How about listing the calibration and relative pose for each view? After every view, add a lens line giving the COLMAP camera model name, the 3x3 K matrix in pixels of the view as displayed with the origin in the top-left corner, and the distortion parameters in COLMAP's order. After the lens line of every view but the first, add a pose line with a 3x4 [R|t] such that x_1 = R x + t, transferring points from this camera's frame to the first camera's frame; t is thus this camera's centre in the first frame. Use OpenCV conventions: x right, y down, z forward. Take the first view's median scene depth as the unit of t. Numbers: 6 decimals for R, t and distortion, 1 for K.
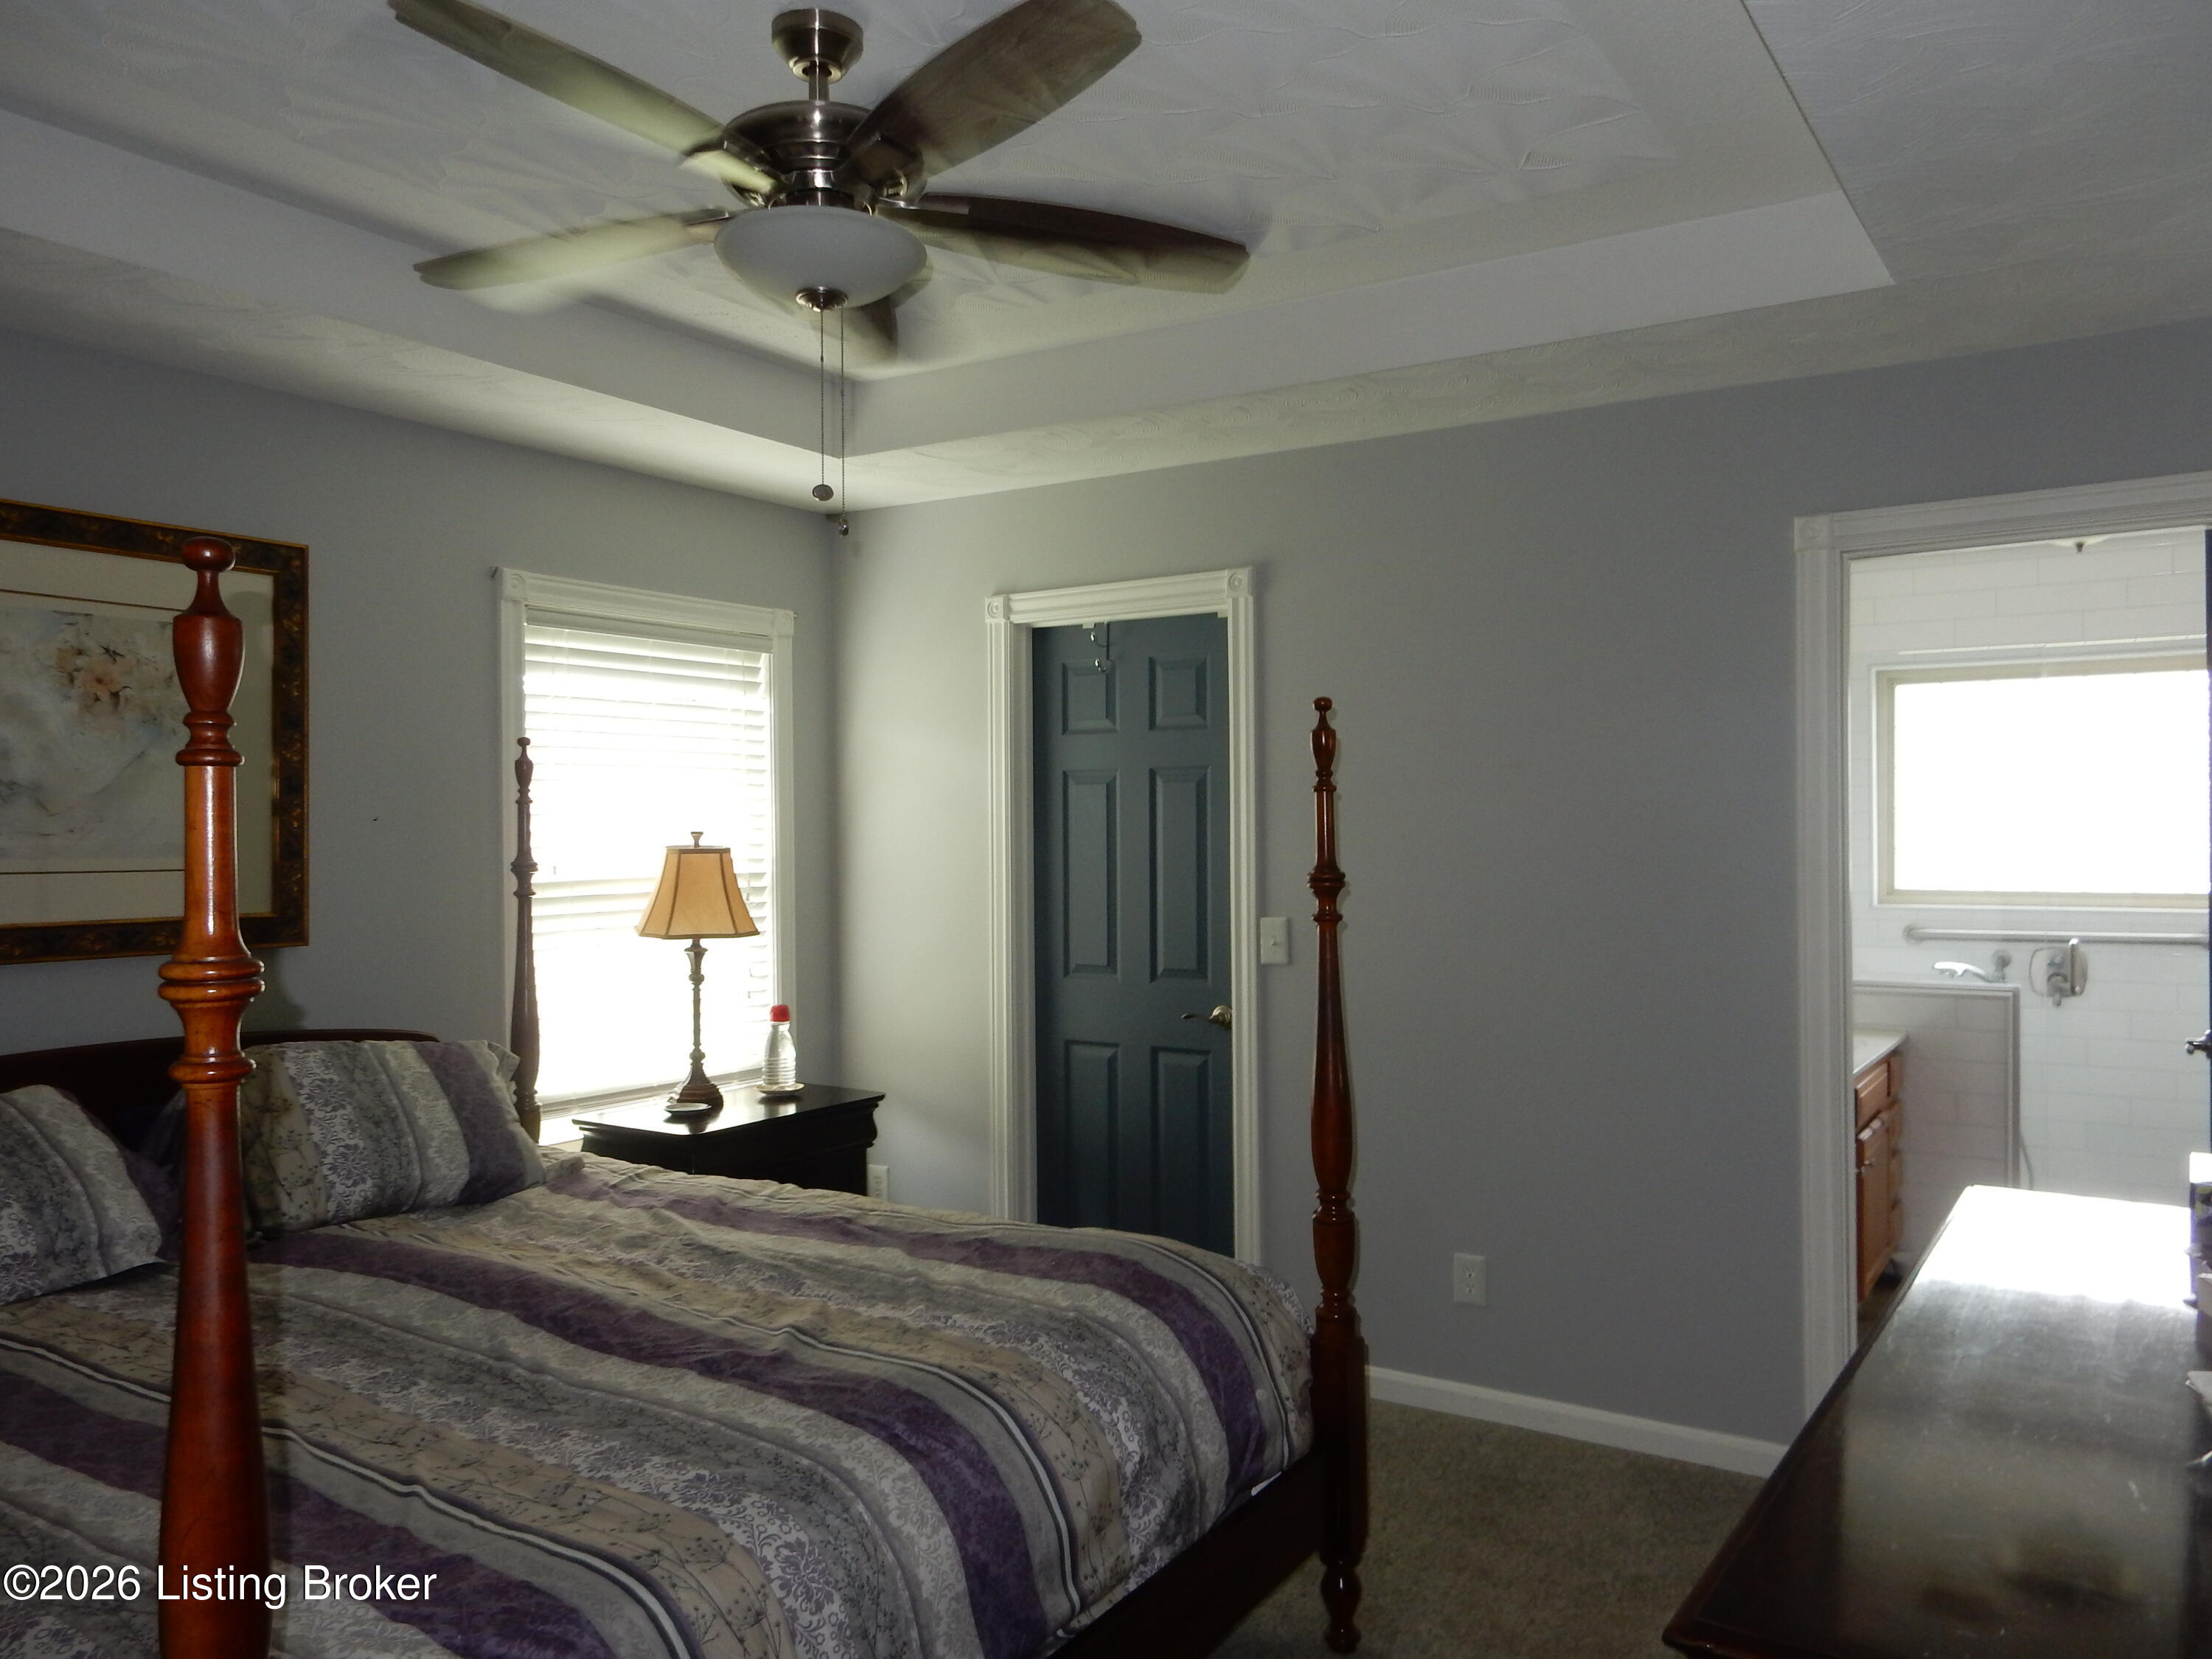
lens RADIAL K [[1647.1, 0, 1115.2], [0, 1647.1, 833.4], [0, 0, 1]] dist [-0.006522, 0.005769]
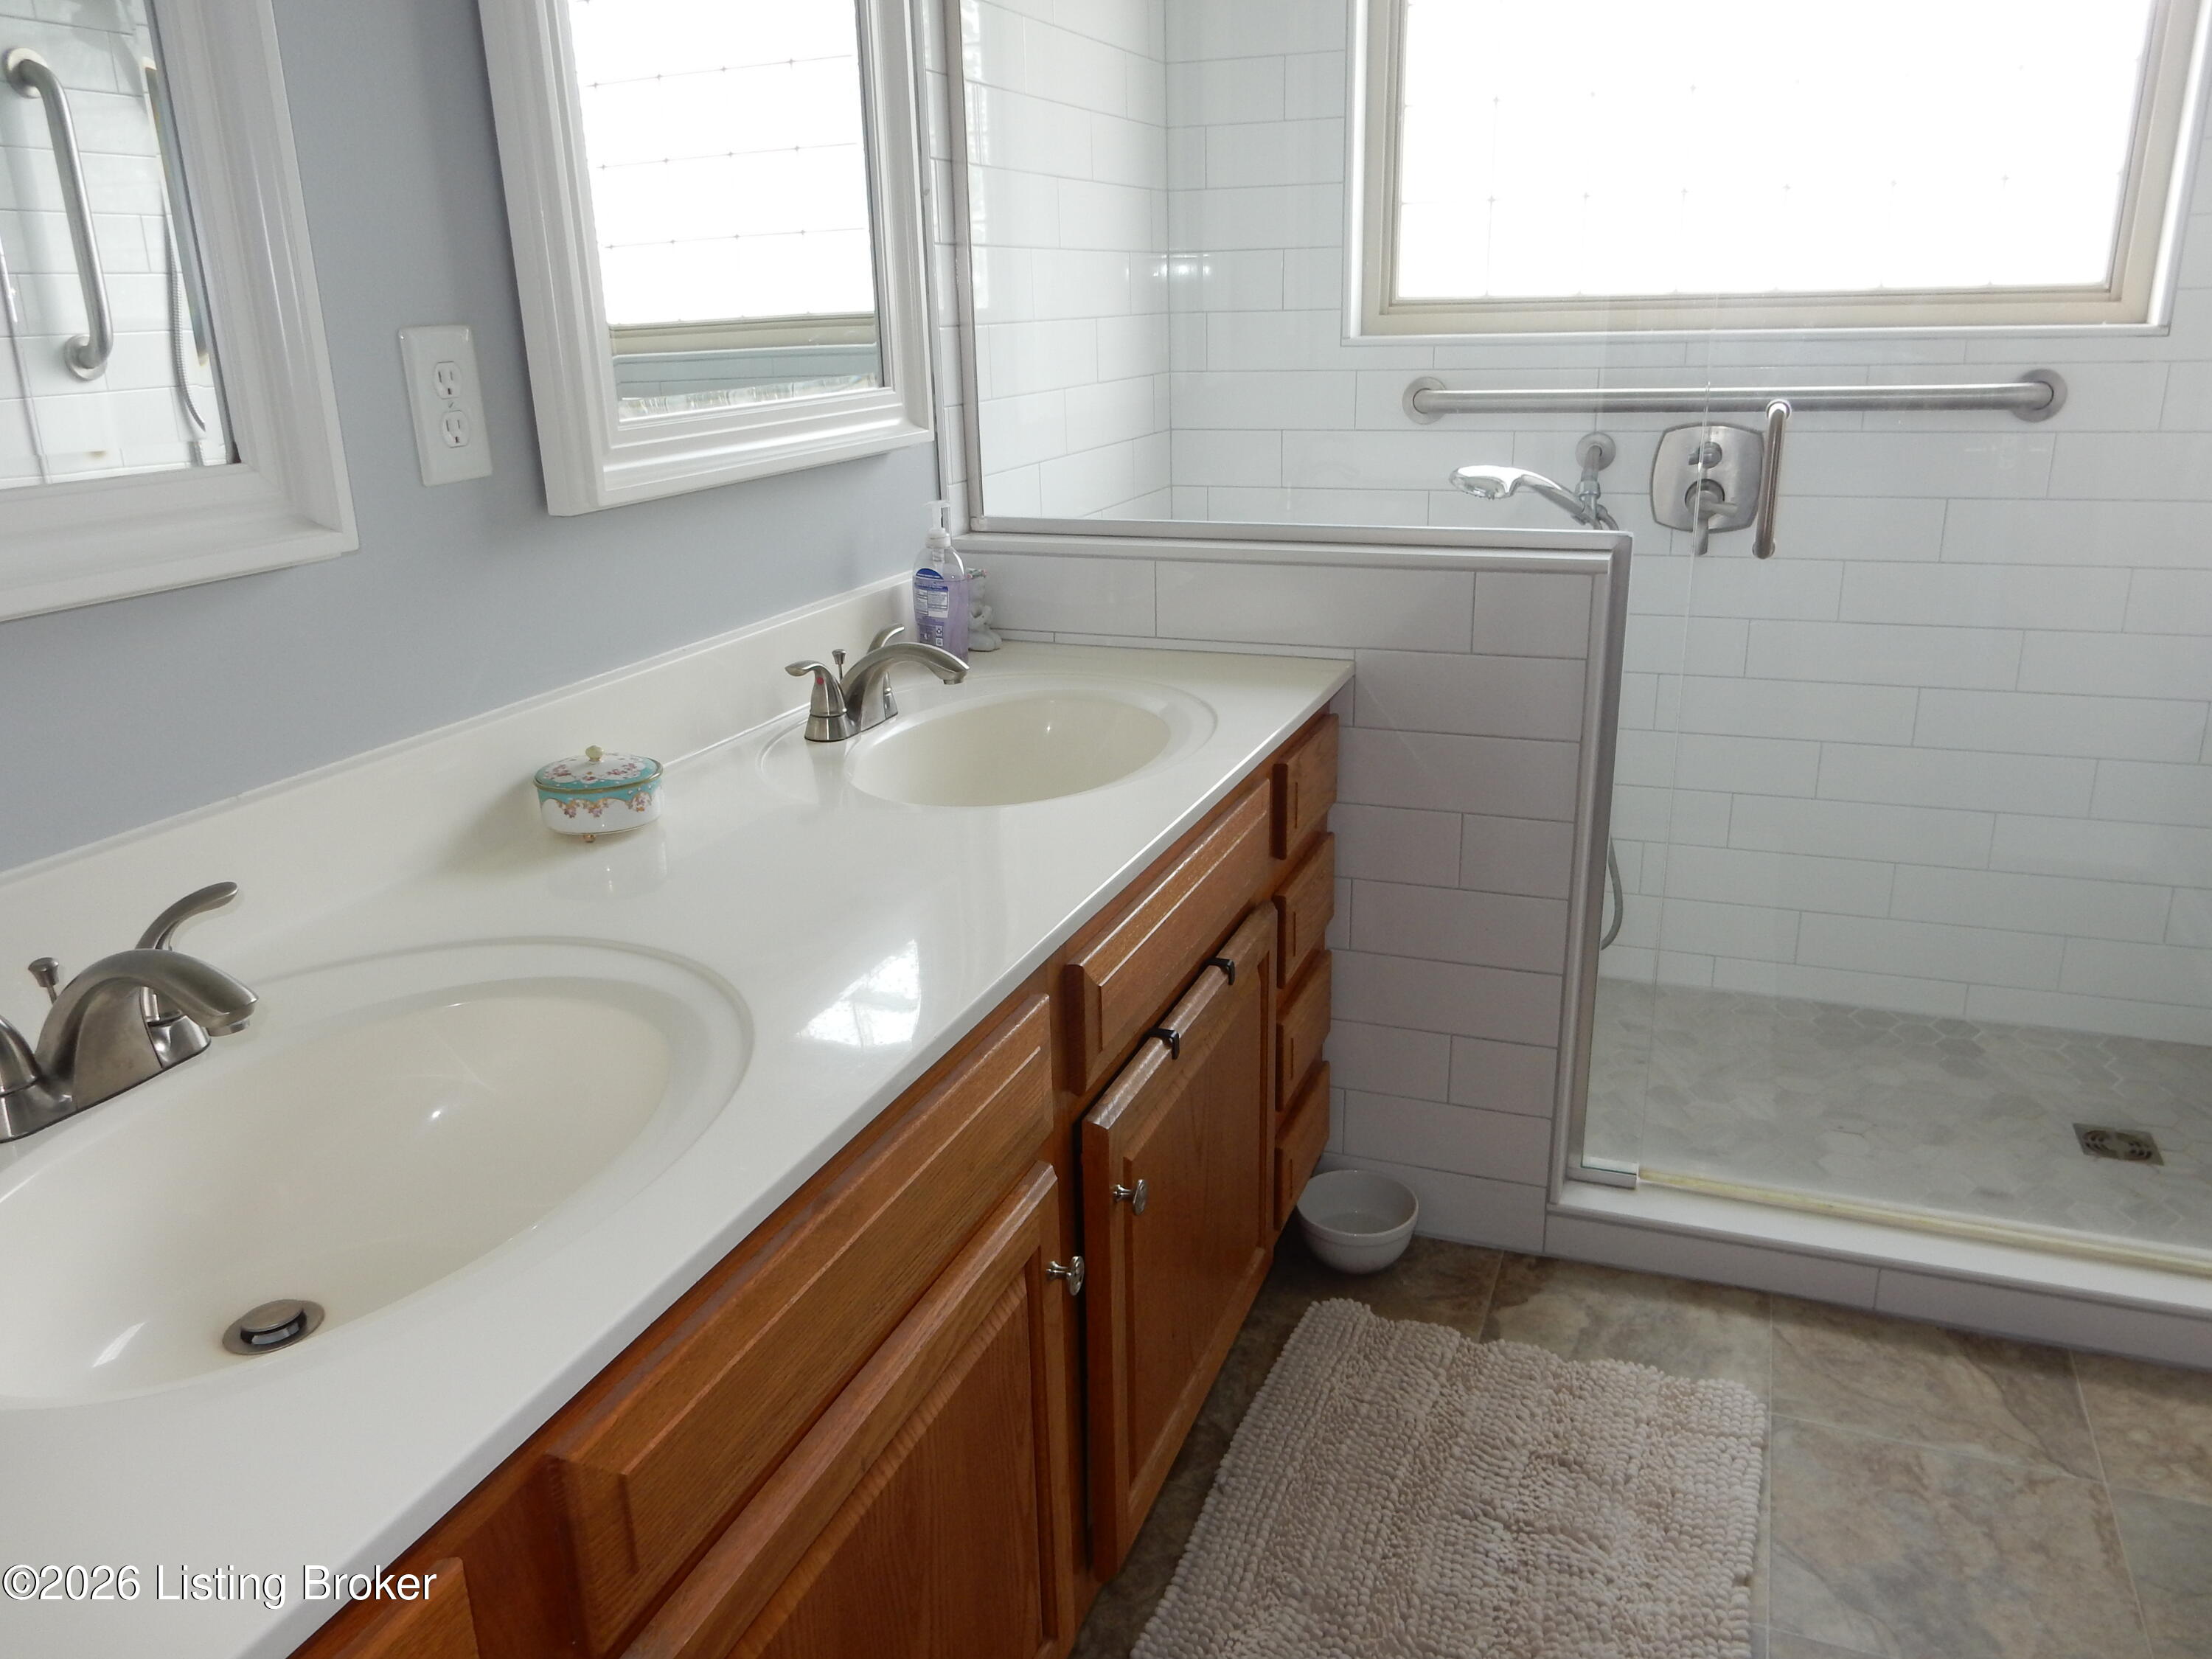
lens RADIAL K [[1643.8, 0, 1105.2], [0, 1643.8, 839.0], [0, 0, 1]] dist [0.007435, -0.004928]
pose [[0.977721, -0.079285, 0.194361, 0.321717], [0.016087, 0.951503, 0.307219, 0.038070], [-0.209293, -0.297247, 0.931580, 0.596012]]
